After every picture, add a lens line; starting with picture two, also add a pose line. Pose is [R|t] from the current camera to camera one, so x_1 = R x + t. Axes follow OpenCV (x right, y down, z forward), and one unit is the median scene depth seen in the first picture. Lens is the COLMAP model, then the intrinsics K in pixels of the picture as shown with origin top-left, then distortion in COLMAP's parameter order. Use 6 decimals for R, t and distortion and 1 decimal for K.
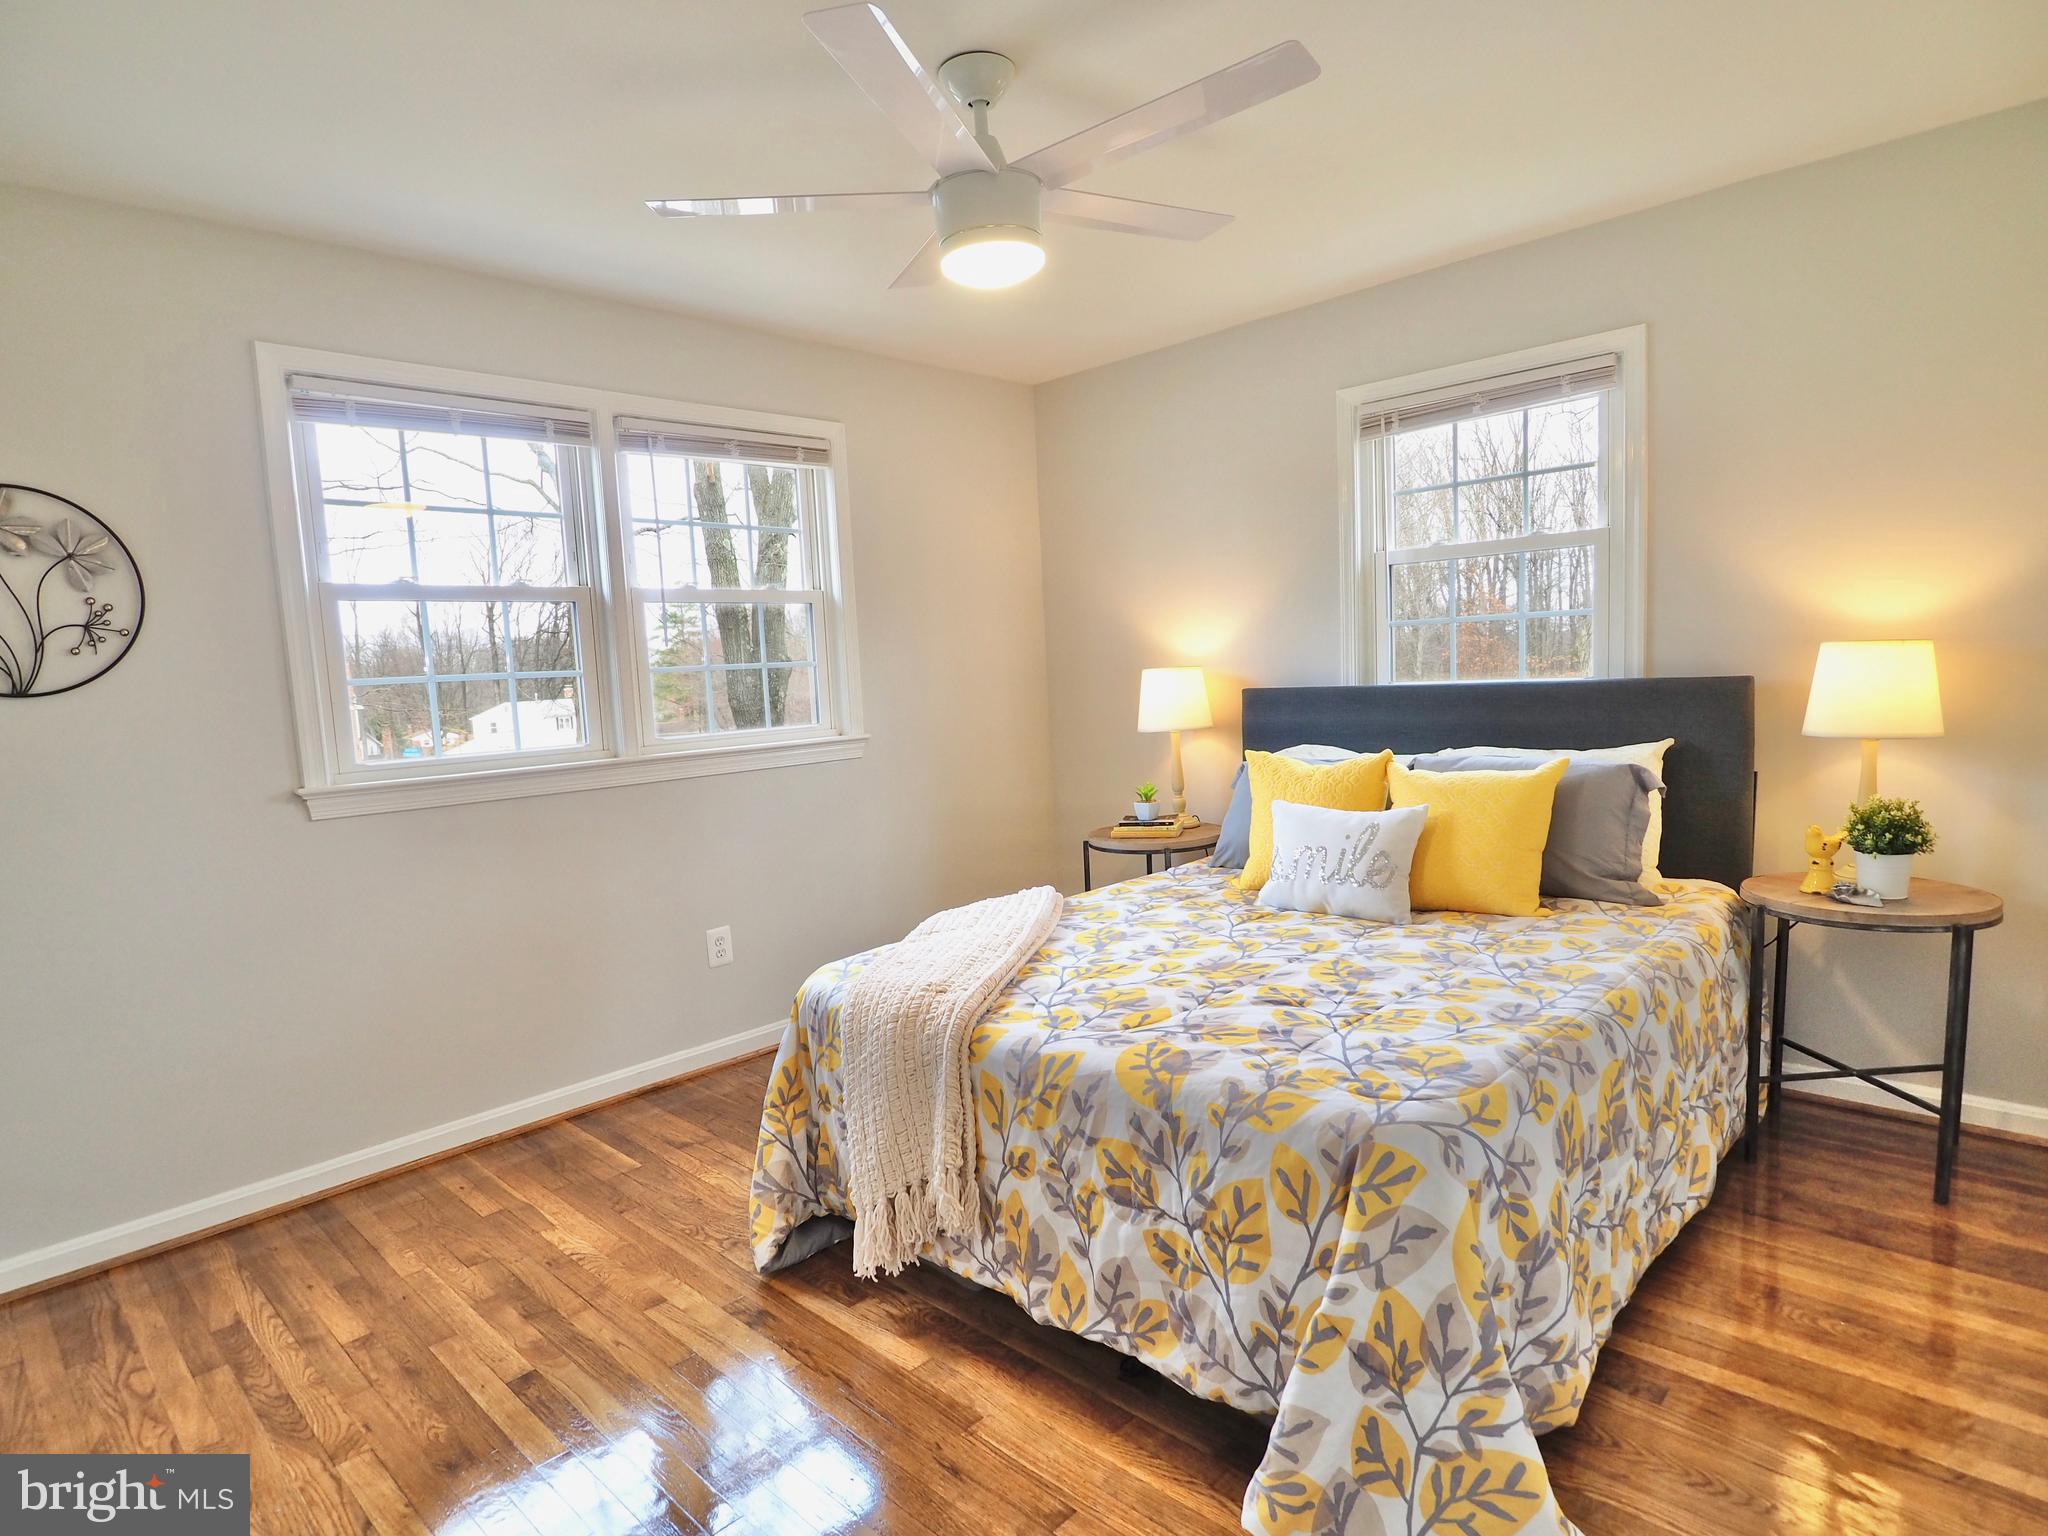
lens RADIAL K [[1126.3, 0, 1023.8], [0, 1126.3, 772.5], [0, 0, 1]] dist [-0.002862, -0.008397]
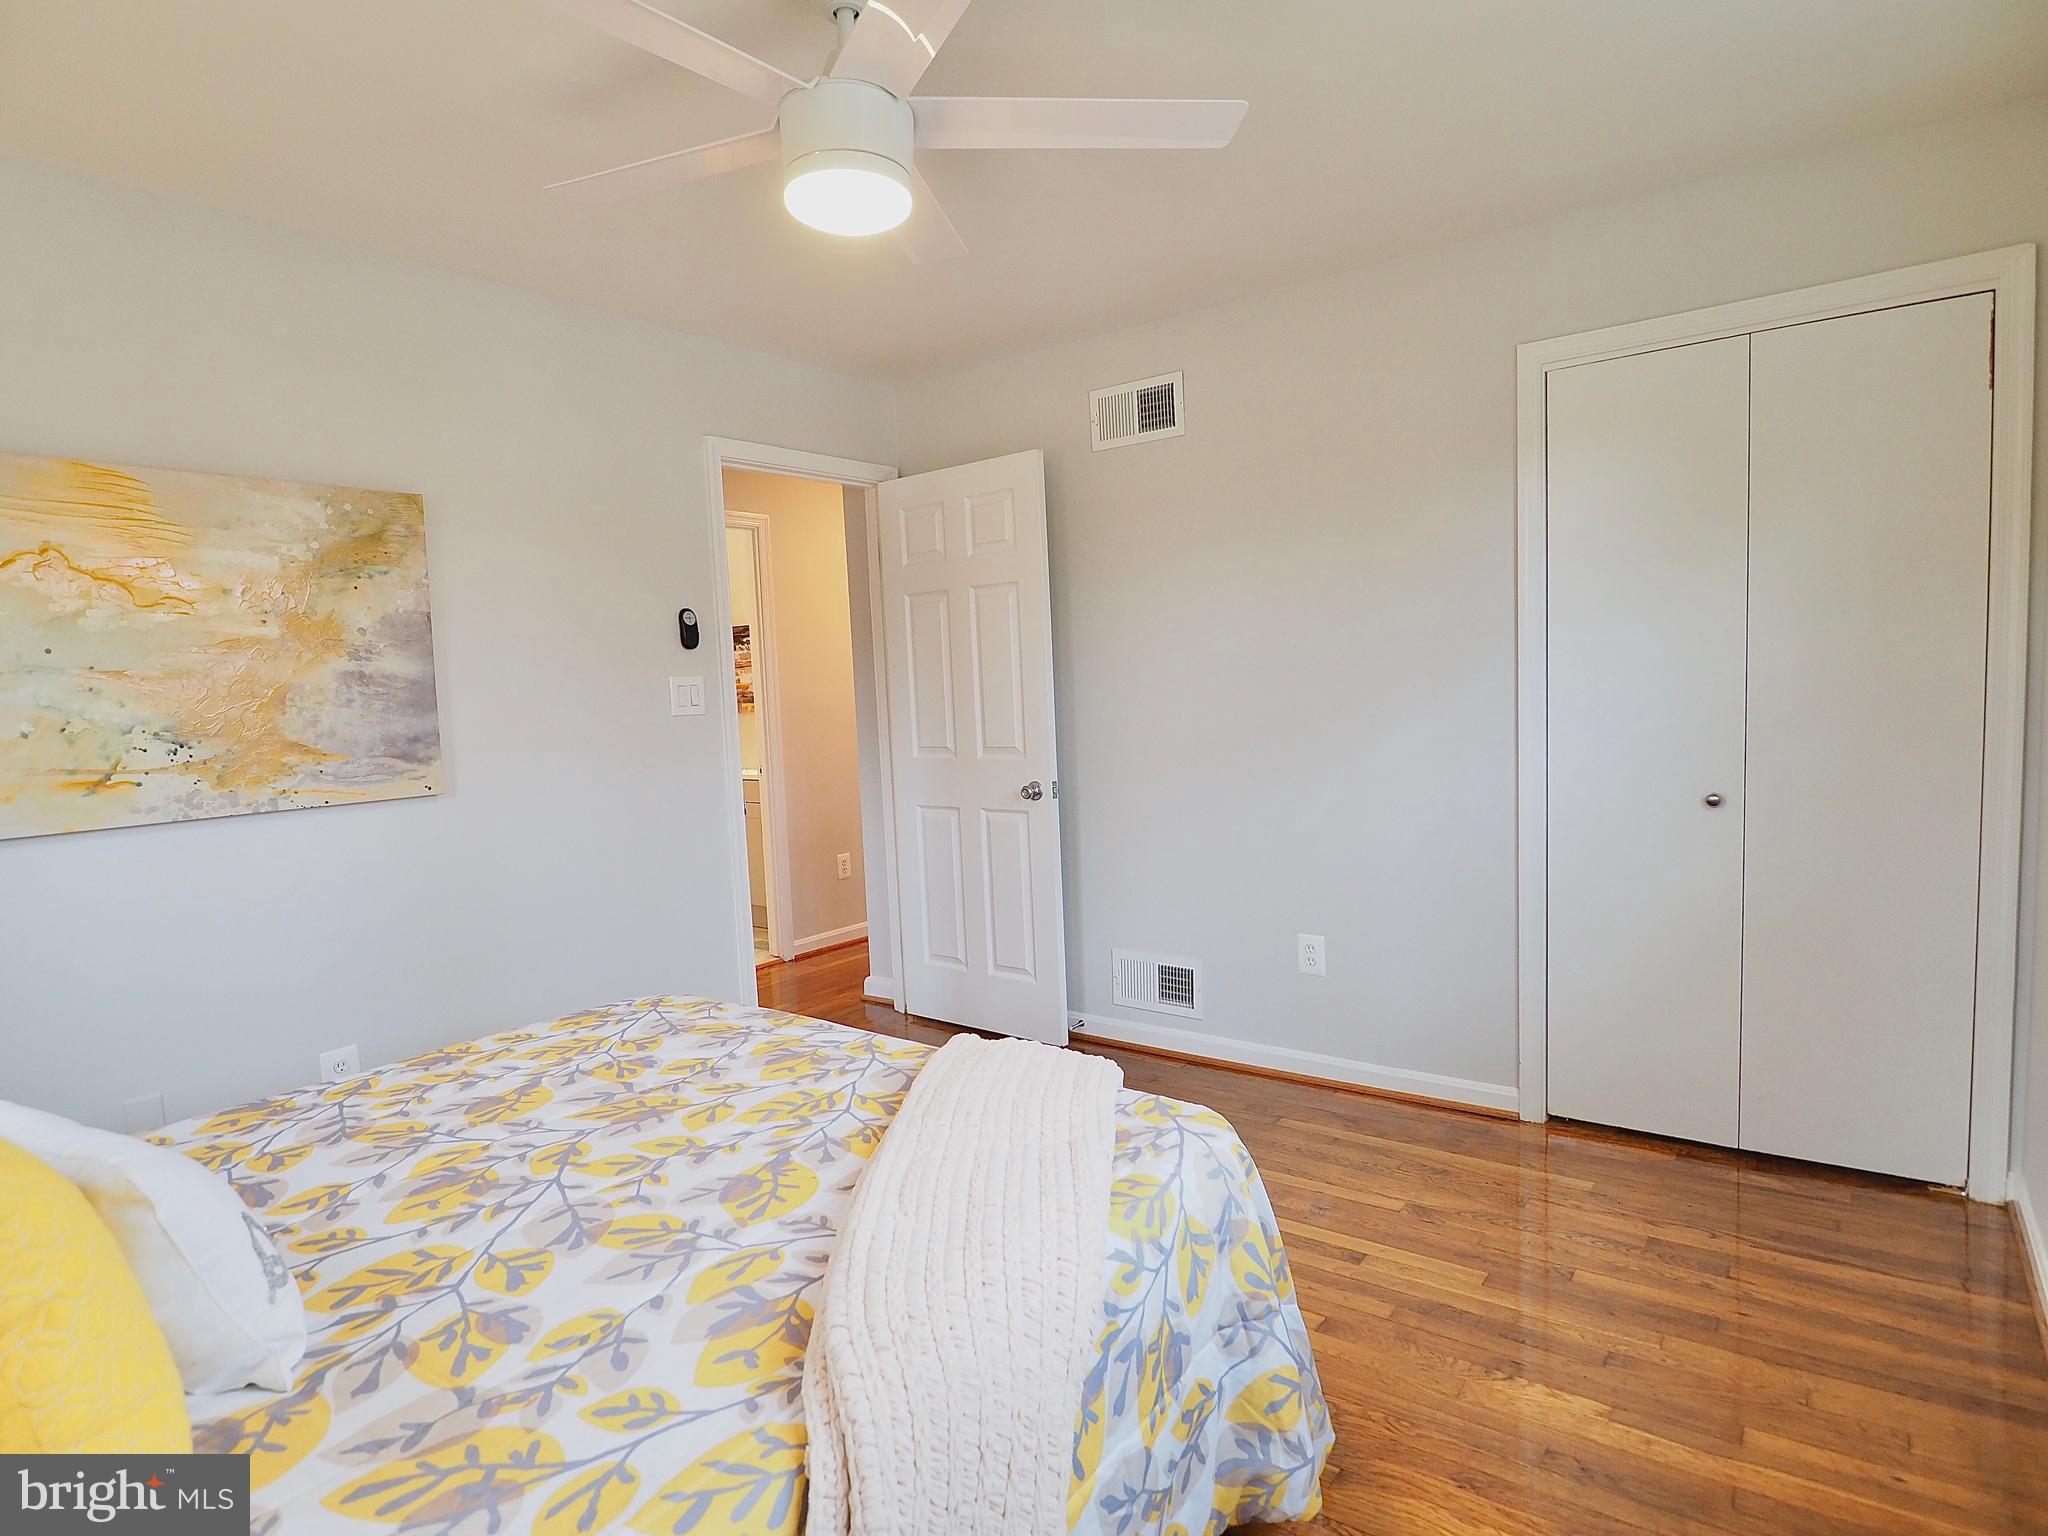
lens RADIAL K [[1126.3, 0, 1024.9], [0, 1126.3, 772.7], [0, 0, 1]] dist [-0.002862, -0.008397]
pose [[-0.988025, 0.100590, -0.116997, -0.014249], [0.077727, 0.979515, 0.185765, -0.161820], [0.133286, 0.174446, -0.975604, 1.636303]]
